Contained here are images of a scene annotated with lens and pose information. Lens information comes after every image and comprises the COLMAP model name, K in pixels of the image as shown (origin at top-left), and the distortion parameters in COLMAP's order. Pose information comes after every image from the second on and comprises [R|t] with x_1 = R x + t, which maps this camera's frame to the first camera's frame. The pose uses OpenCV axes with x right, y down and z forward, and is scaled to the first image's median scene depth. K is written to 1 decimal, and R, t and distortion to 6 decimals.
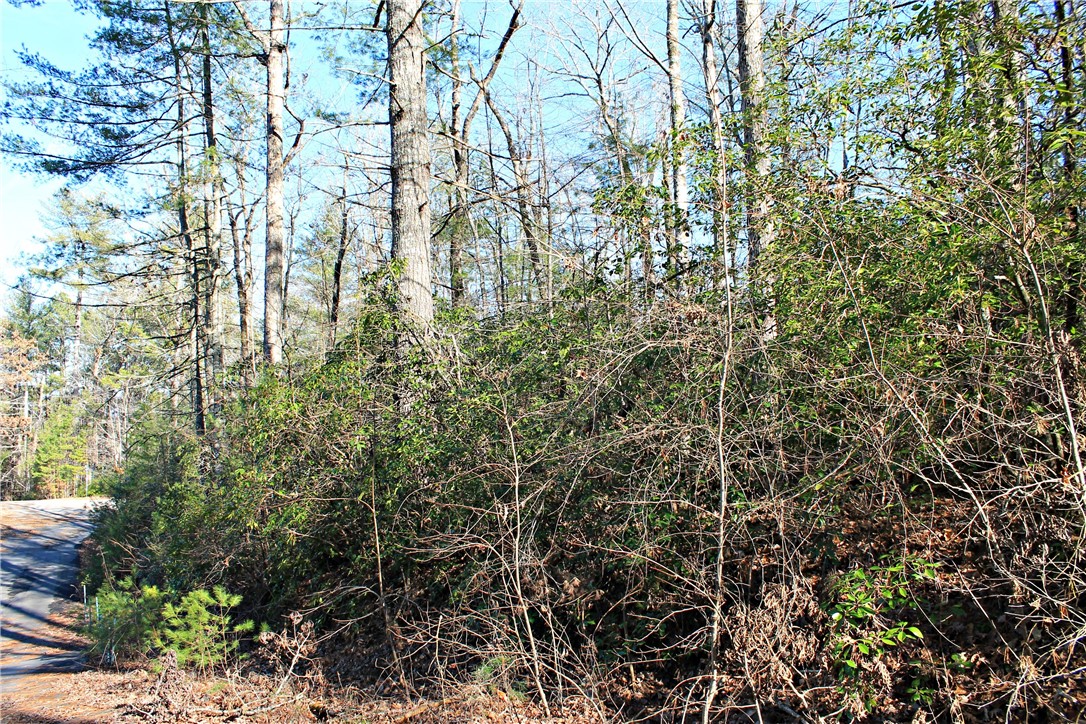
lens RADIAL K [[911.6, 0, 540.4], [0, 911.6, 361.1], [0, 0, 1]] dist [-0.165629, 0.147929]
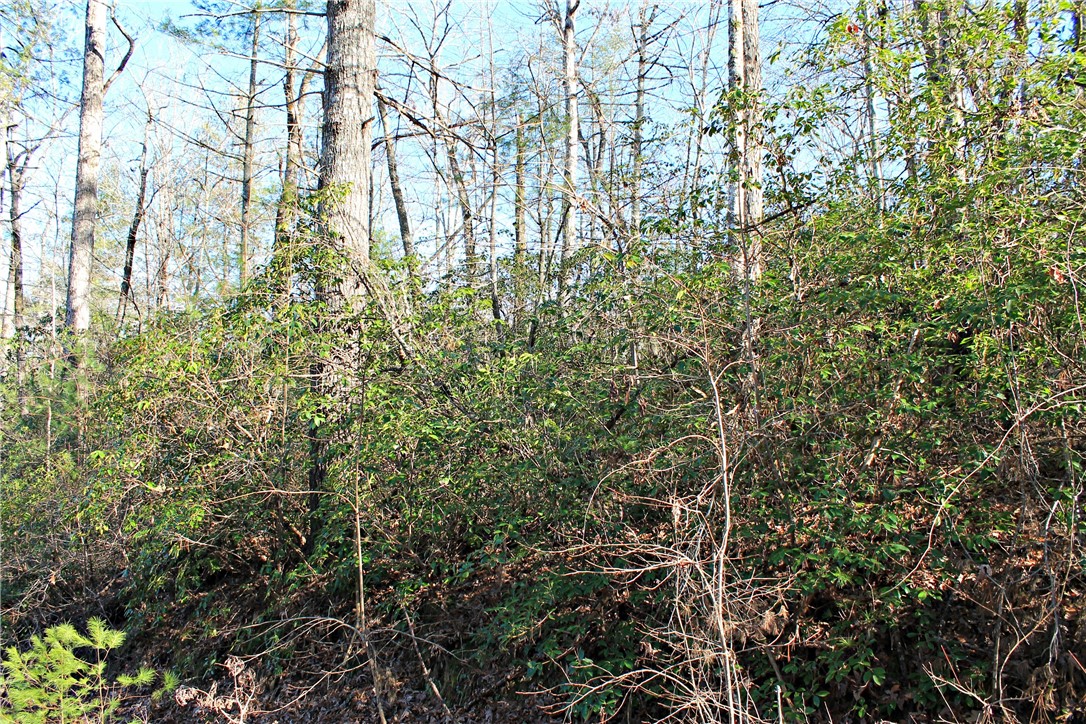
lens RADIAL K [[911.6, 0, 540.4], [0, 911.6, 361.1], [0, 0, 1]] dist [-0.165629, 0.147929]
pose [[0.963538, 0.053450, 0.262177, -0.176409], [-0.050685, 0.998565, -0.017302, 0.040559], [-0.262726, 0.003382, 0.964865, 0.210798]]
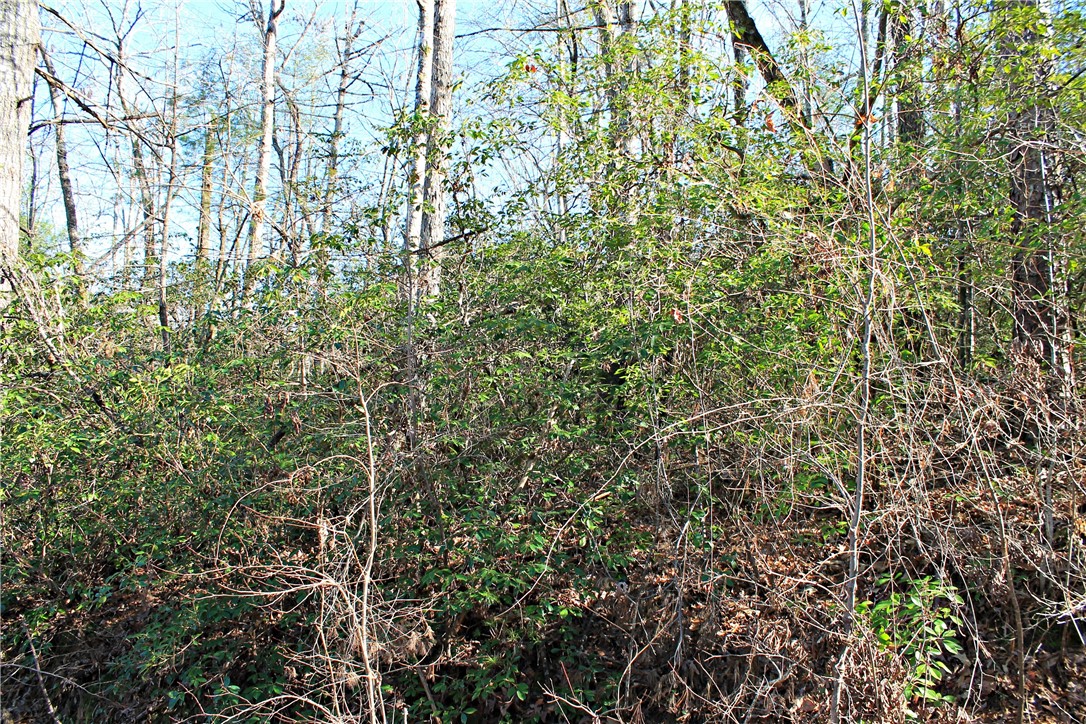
lens RADIAL K [[911.6, 0, 540.4], [0, 911.6, 361.1], [0, 0, 1]] dist [-0.165629, 0.147929]
pose [[0.817126, 0.102602, 0.567254, -0.164306], [-0.082810, 0.994719, -0.060631, 0.039120], [-0.570480, 0.002569, 0.821308, 0.206735]]
